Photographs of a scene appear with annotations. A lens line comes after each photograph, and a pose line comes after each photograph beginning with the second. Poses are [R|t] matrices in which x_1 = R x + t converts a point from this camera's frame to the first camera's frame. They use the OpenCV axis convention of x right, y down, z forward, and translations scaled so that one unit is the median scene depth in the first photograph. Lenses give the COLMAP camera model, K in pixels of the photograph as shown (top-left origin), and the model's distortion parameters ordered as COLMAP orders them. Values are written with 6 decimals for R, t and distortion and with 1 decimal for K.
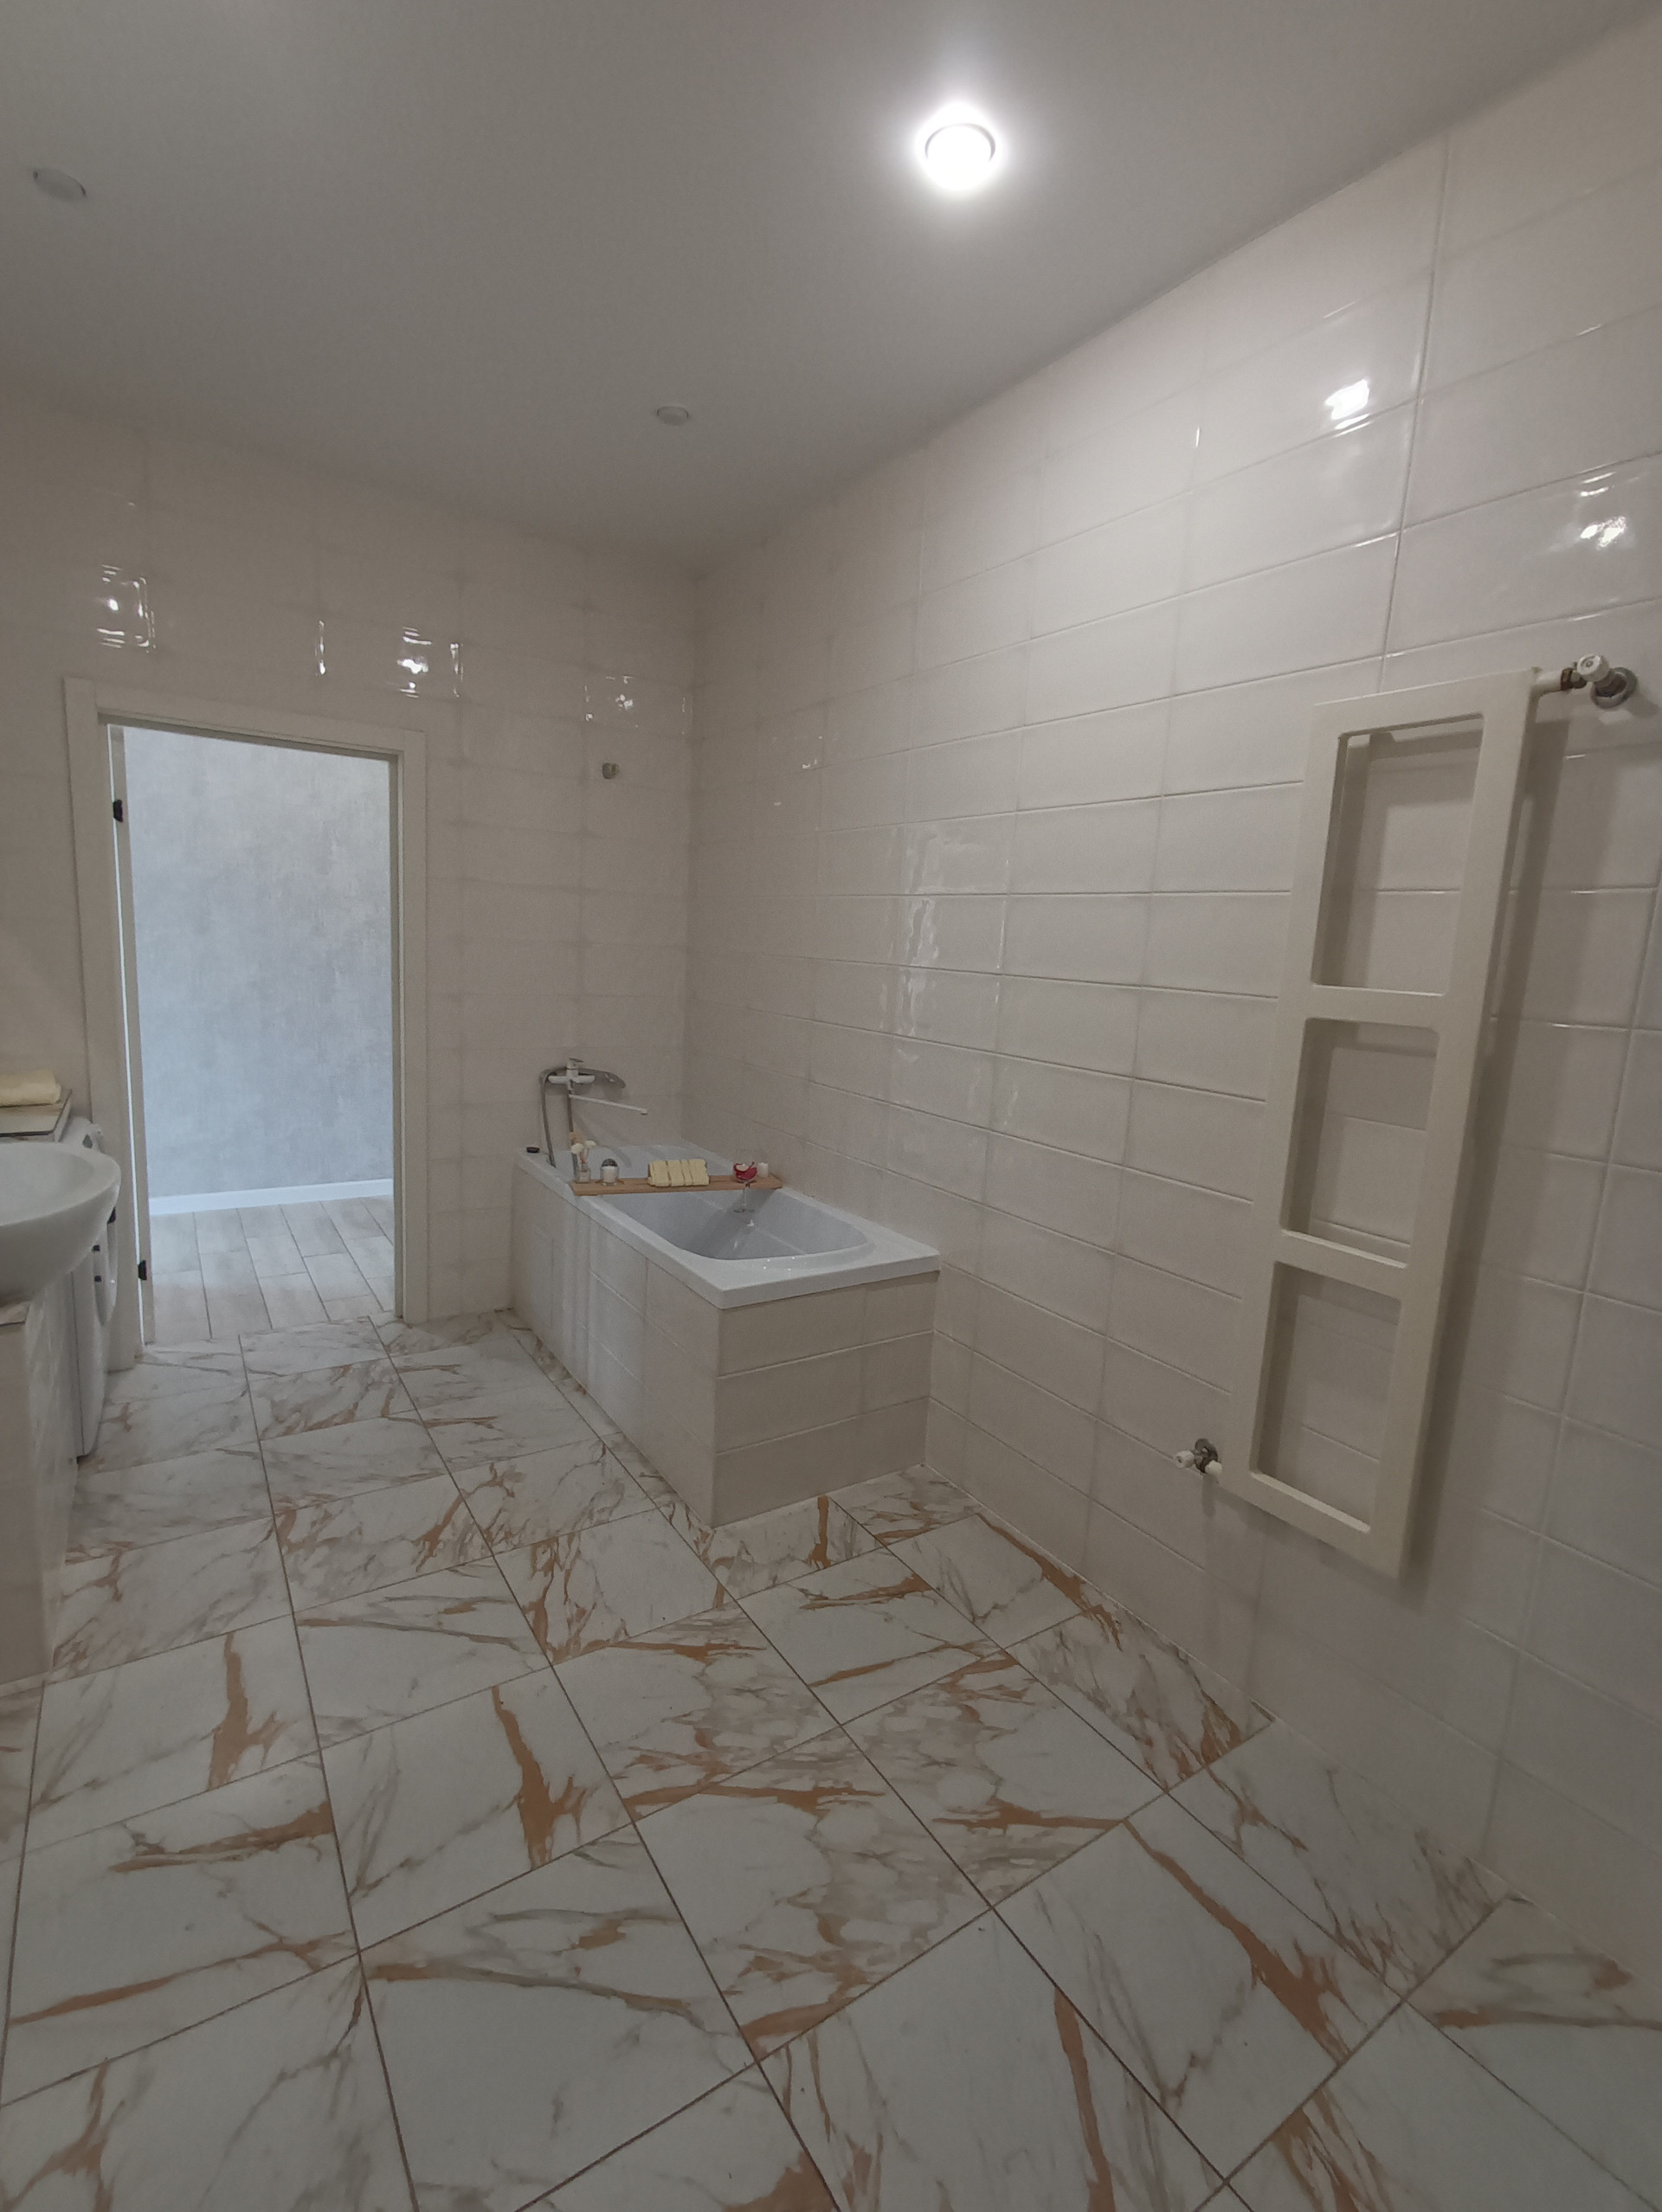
lens RADIAL K [[1006.7, 0, 831.0], [0, 1006.7, 1088.7], [0, 0, 1]] dist [0.009461, -0.007415]
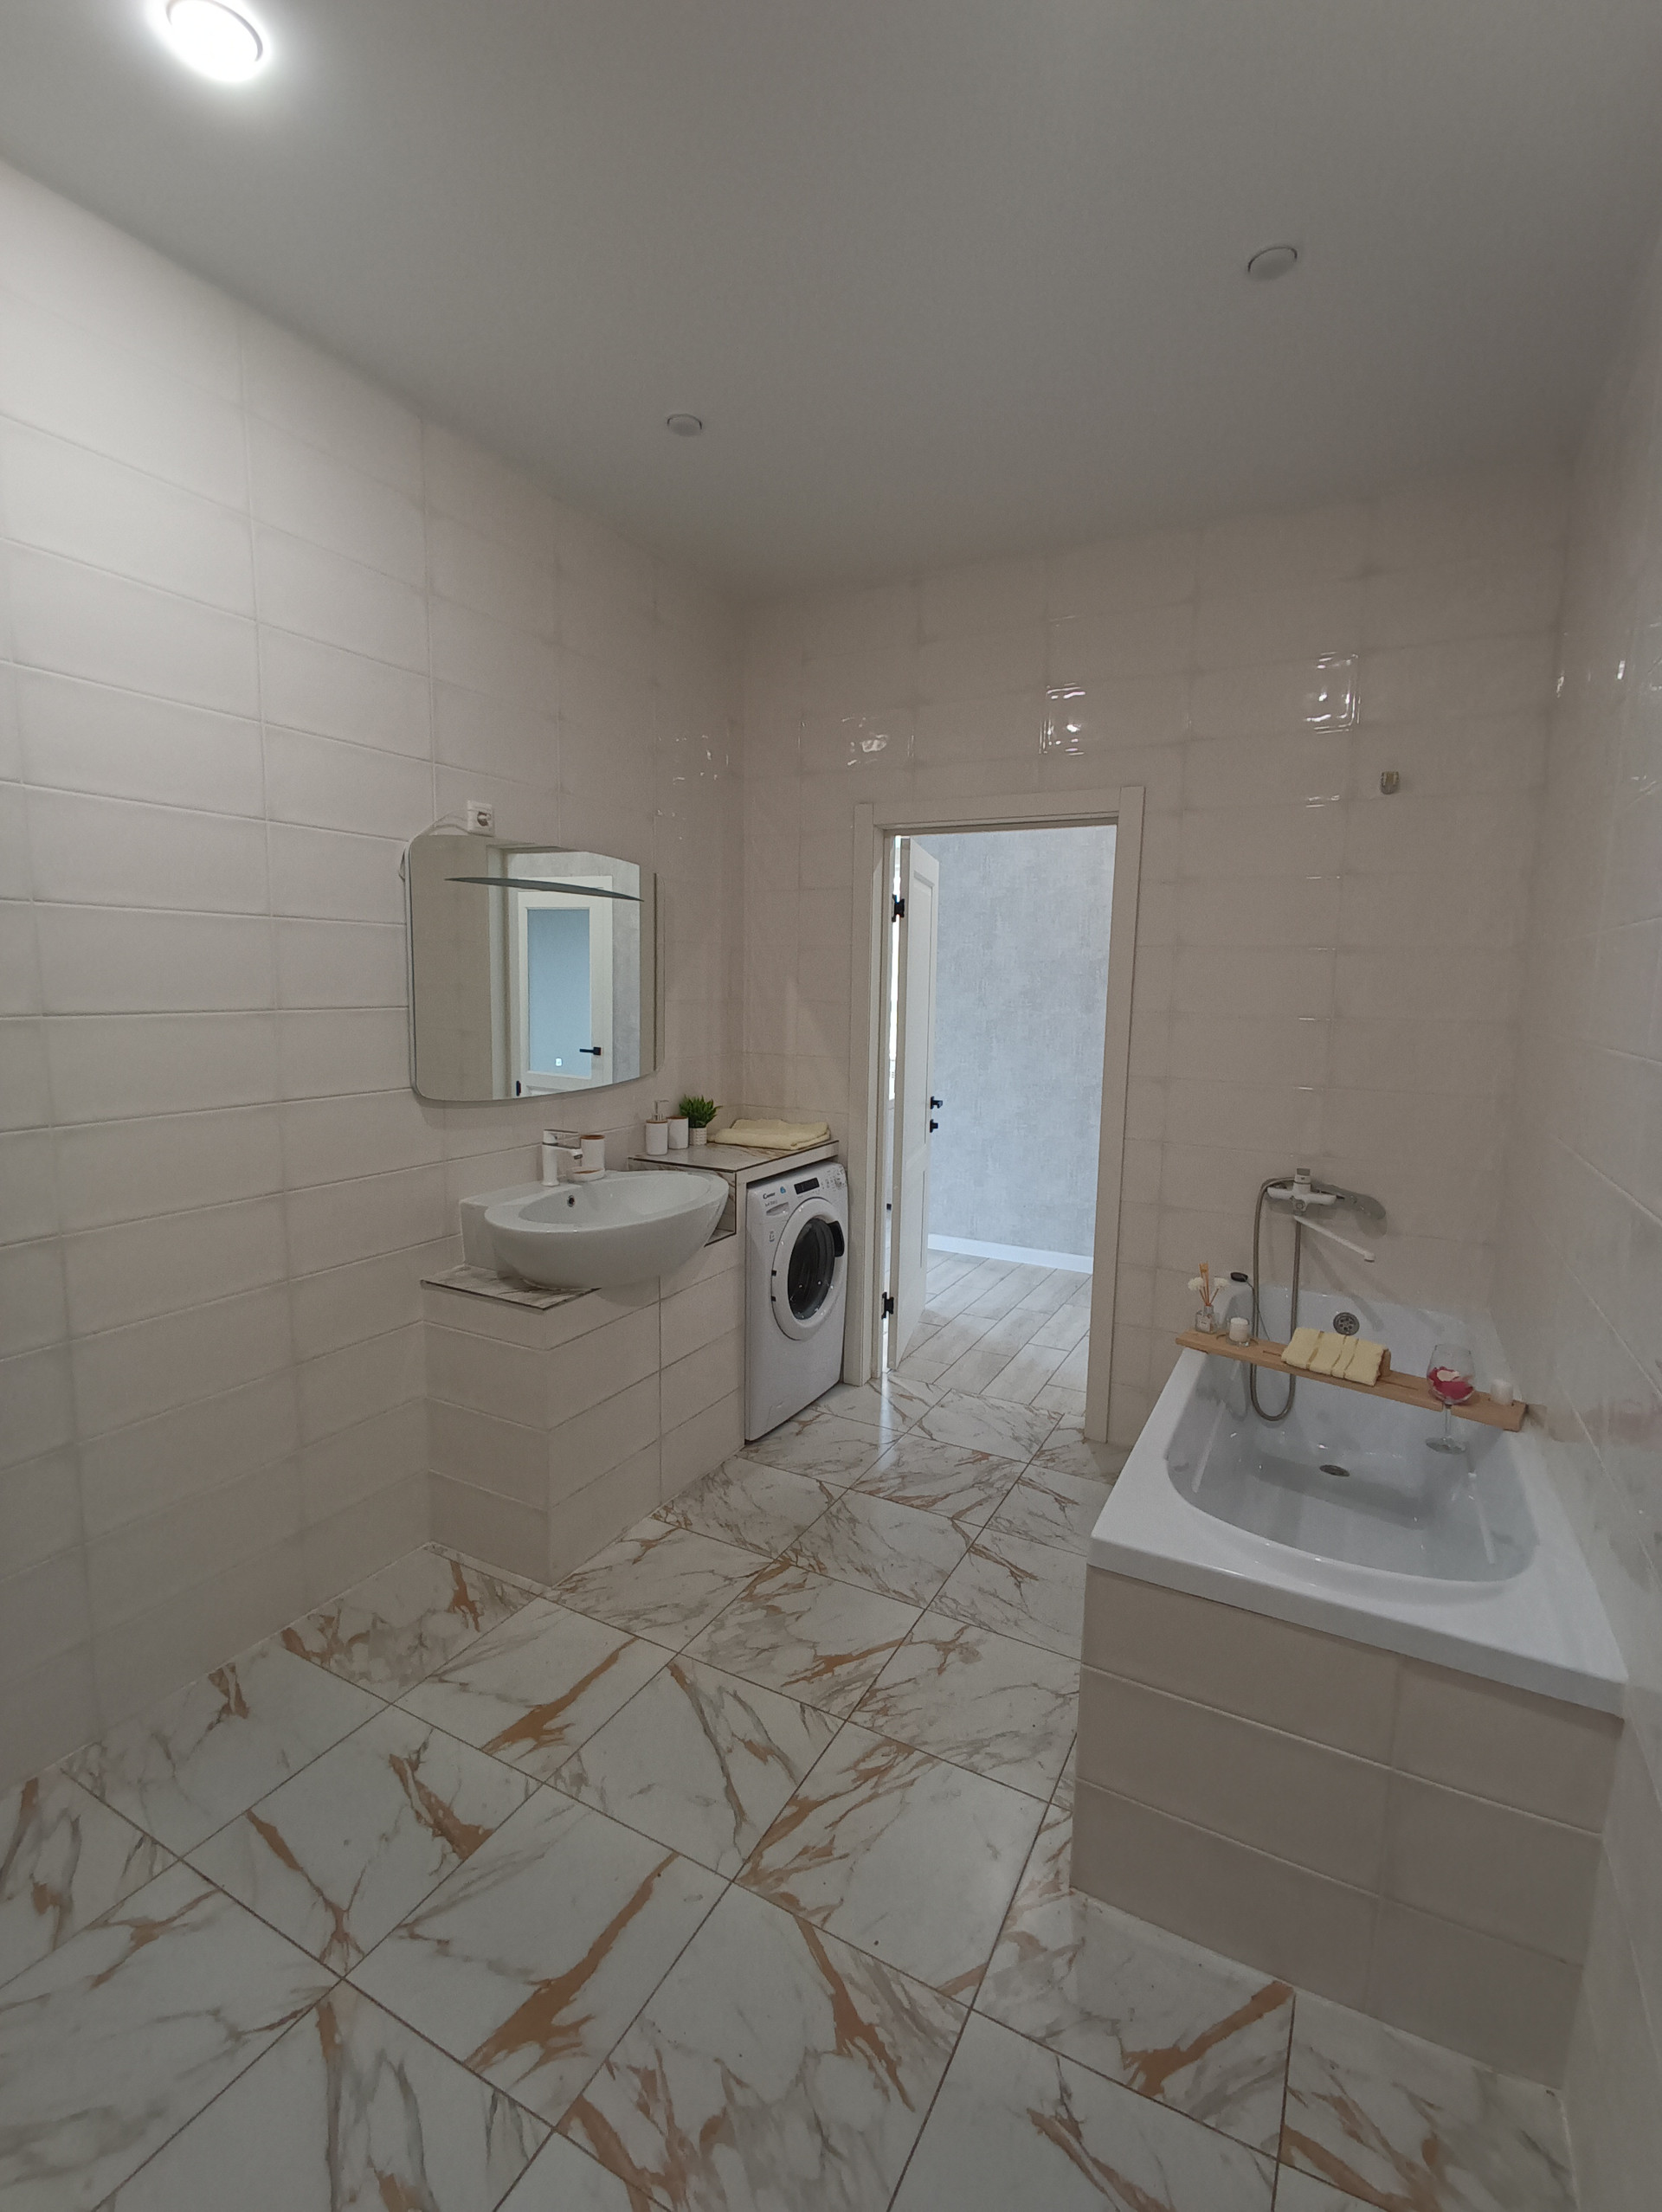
lens RADIAL K [[1006.7, 0, 821.4], [0, 1006.7, 1096.6], [0, 0, 1]] dist [0.009461, -0.007415]
pose [[0.471553, 0.059816, -0.879807, 0.467518], [-0.122382, 0.992481, 0.001883, -0.081263], [0.873304, 0.106785, 0.475328, 0.627999]]
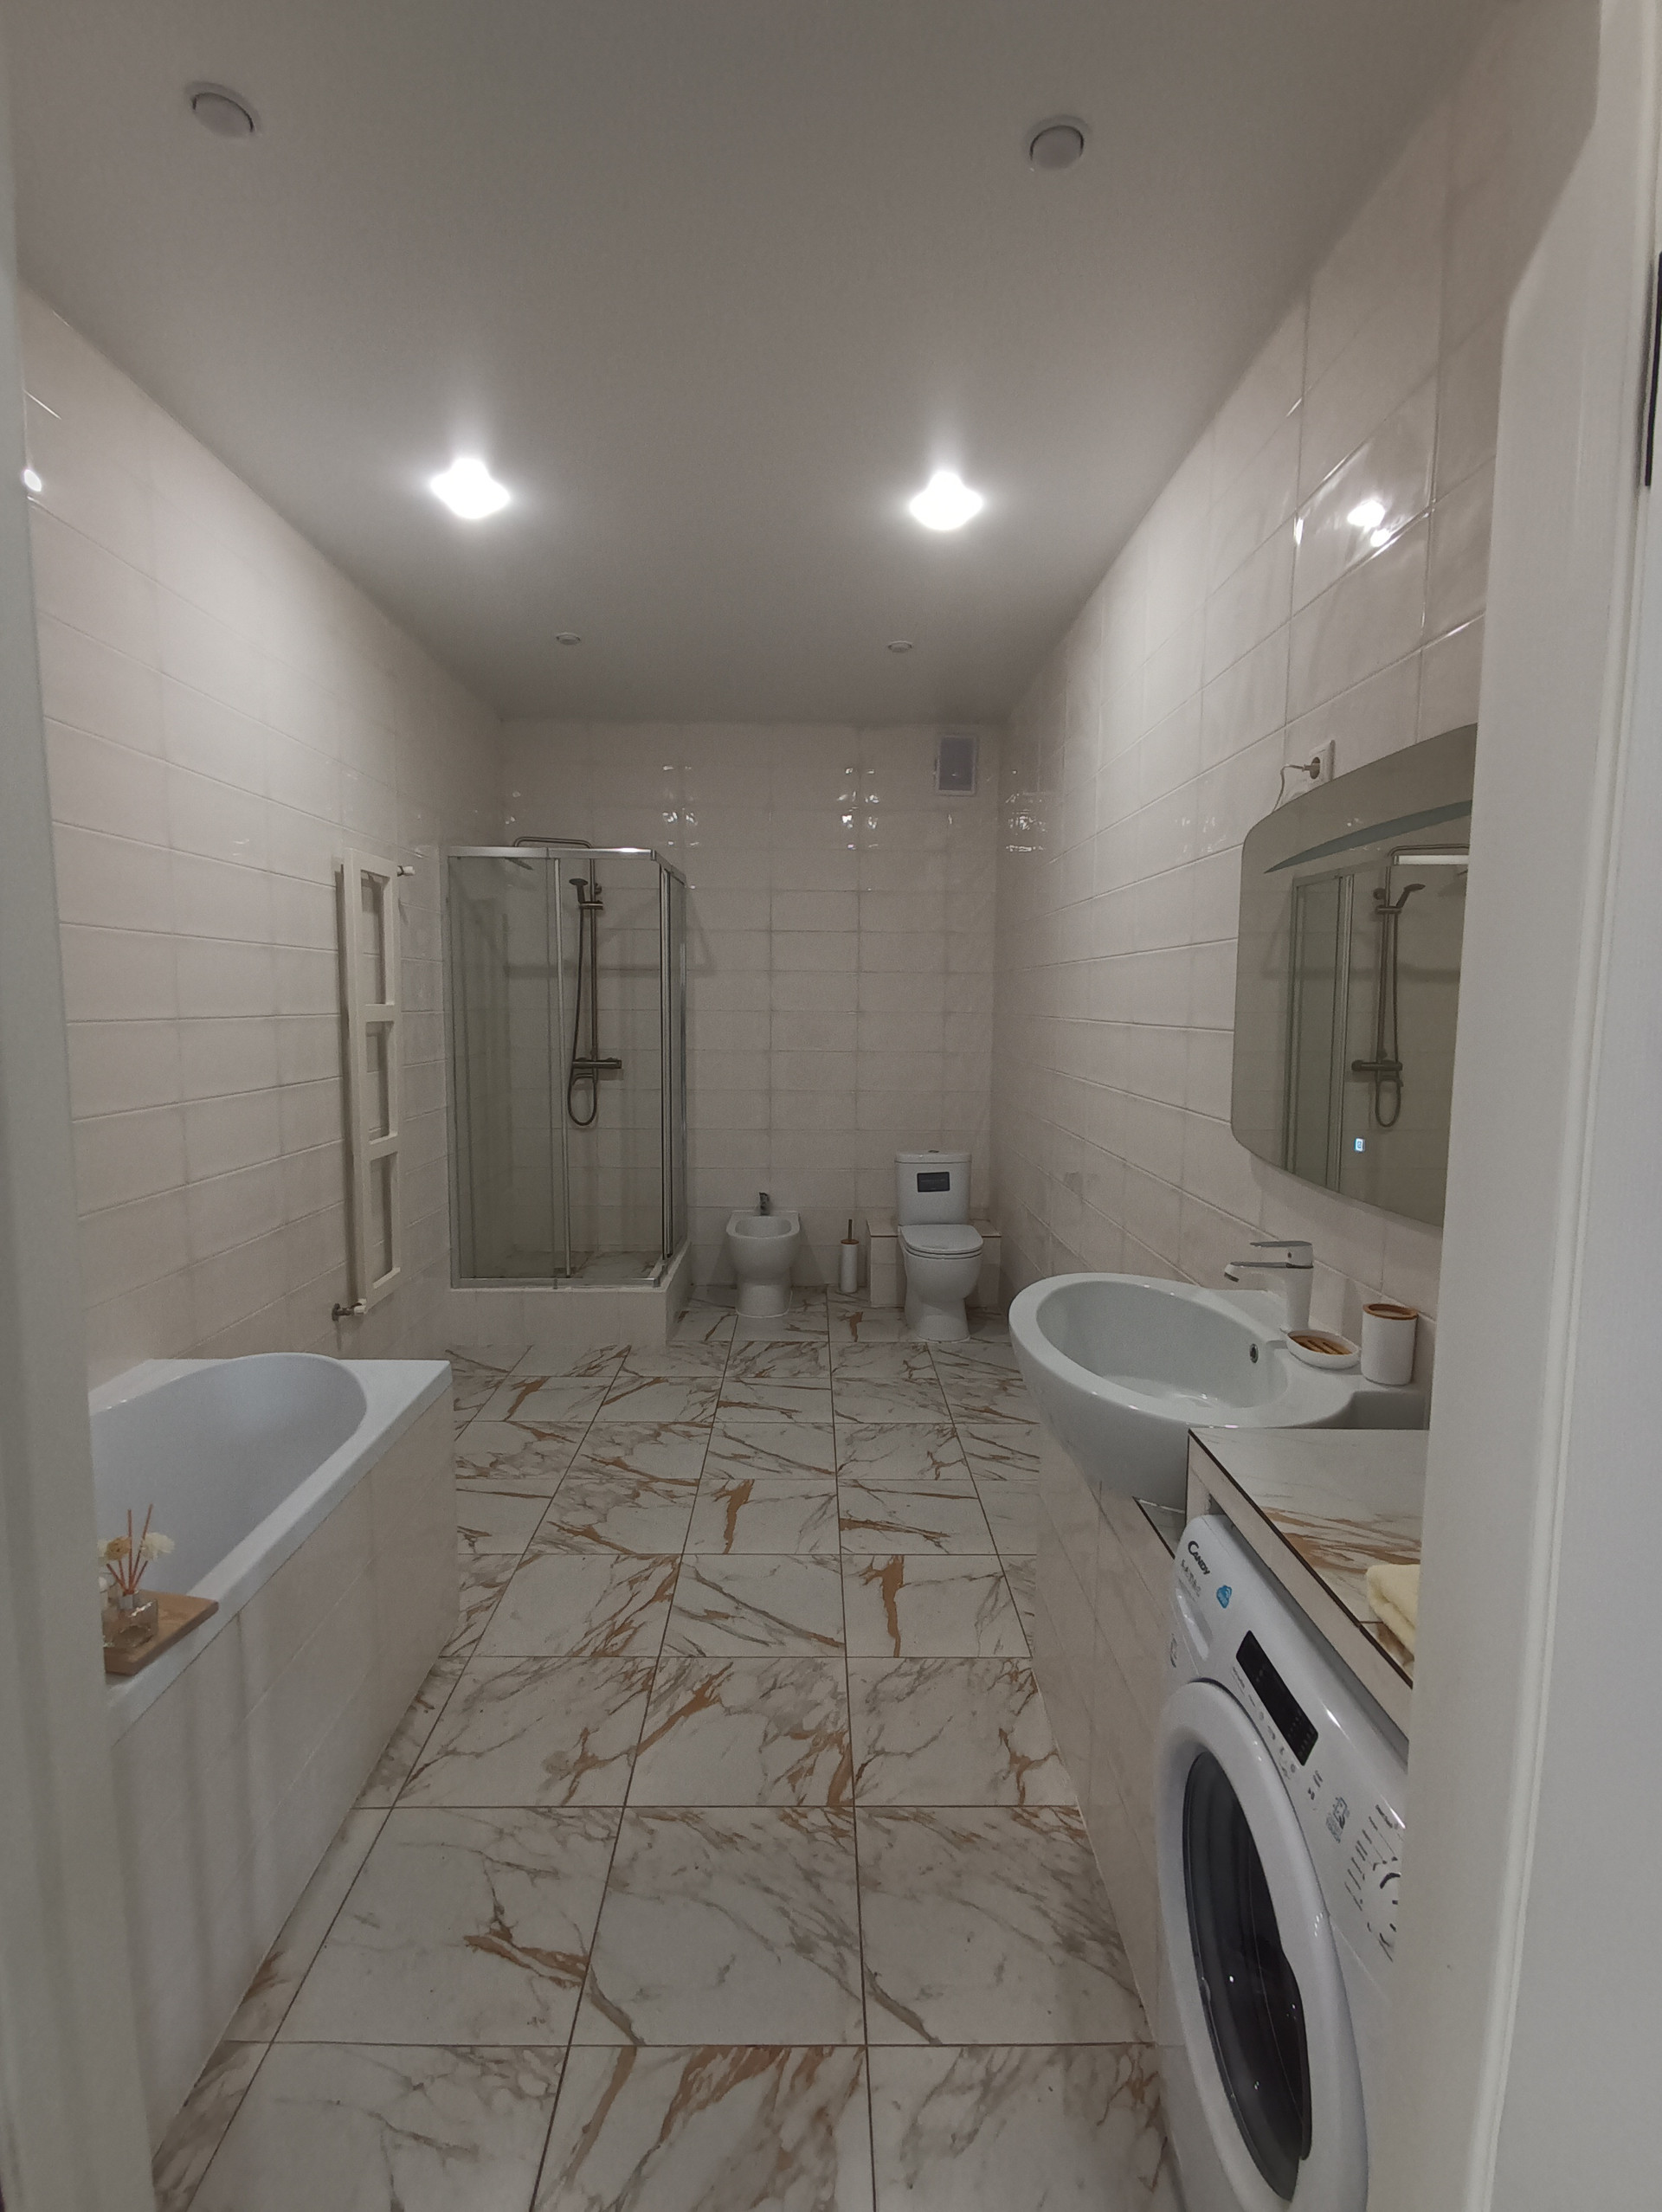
lens RADIAL K [[1006.7, 0, 823.7], [0, 1006.7, 1098.6], [0, 0, 1]] dist [0.009461, -0.007415]
pose [[-0.838405, -0.113264, 0.533149, -1.113328], [0.025300, 0.969028, 0.245650, -0.336365], [-0.544460, 0.219443, -0.809573, 1.916071]]
